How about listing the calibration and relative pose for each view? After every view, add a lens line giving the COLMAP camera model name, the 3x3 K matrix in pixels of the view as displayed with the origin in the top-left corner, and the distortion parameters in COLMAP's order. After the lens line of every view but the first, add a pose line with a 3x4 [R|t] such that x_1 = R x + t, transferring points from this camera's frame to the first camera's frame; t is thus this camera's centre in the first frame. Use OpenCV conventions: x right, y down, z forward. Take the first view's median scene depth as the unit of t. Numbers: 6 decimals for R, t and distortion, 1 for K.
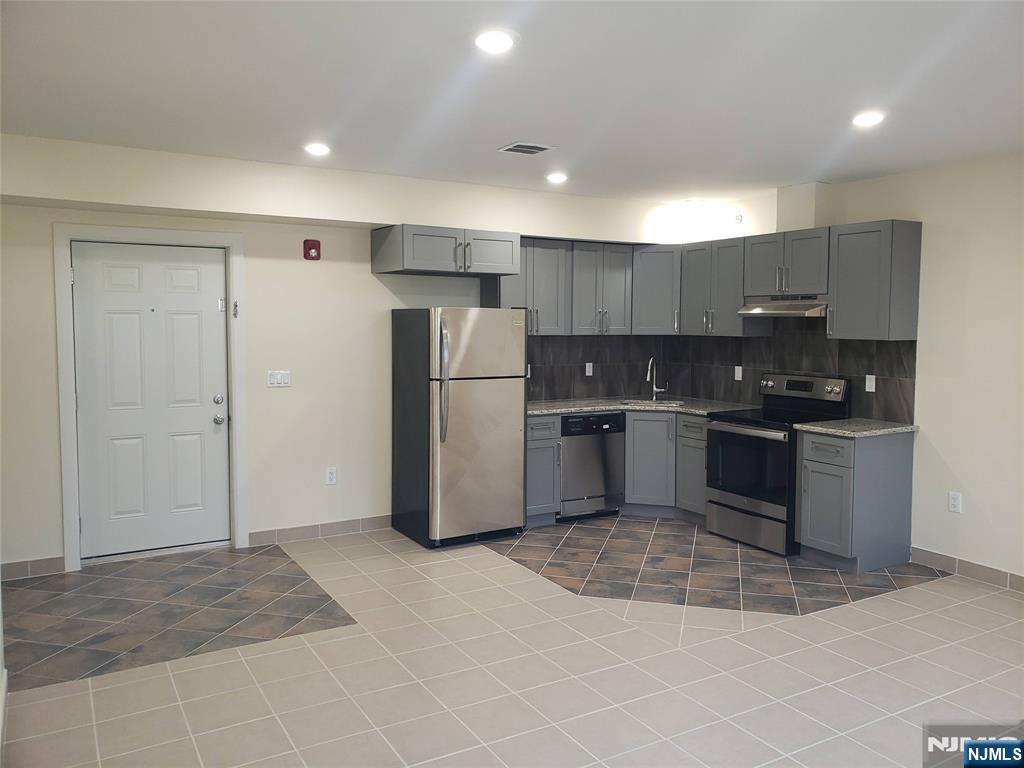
lens RADIAL K [[804.7, 0, 520.3], [0, 804.7, 375.9], [0, 0, 1]] dist [0.087223, -0.109786]
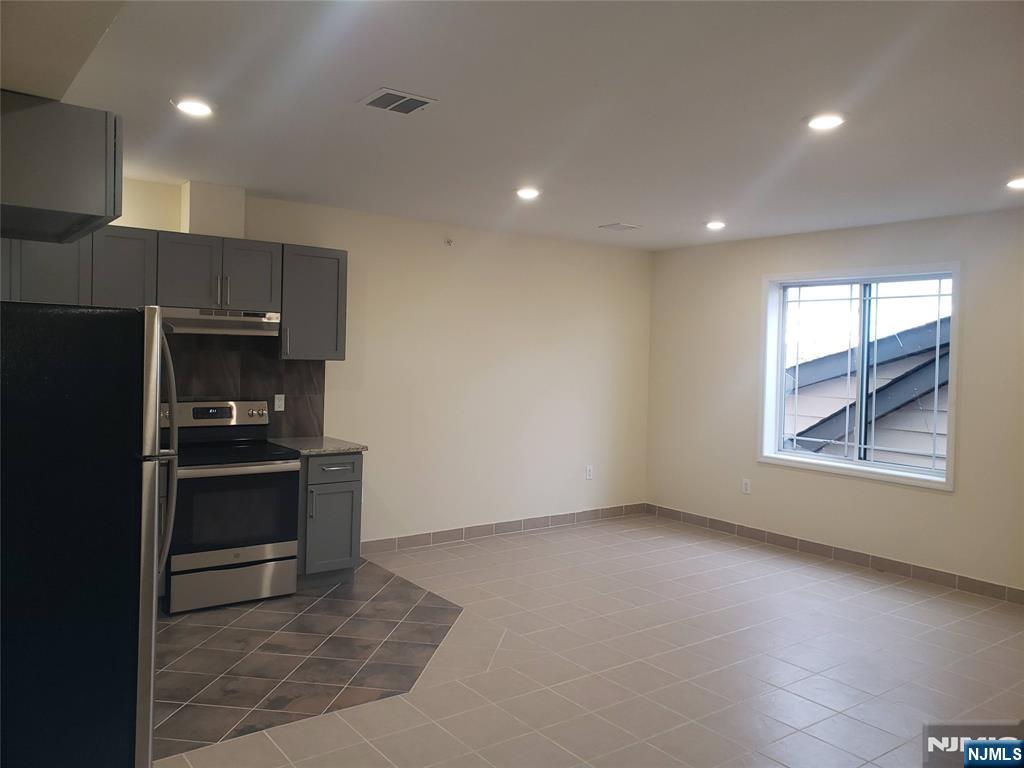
lens RADIAL K [[804.7, 0, 520.3], [0, 804.7, 375.9], [0, 0, 1]] dist [0.087223, -0.109786]
pose [[-0.103155, -0.035440, 0.994034, -0.603968], [0.044870, 0.998182, 0.040244, -0.051496], [-0.993653, 0.048754, -0.101377, 0.813378]]
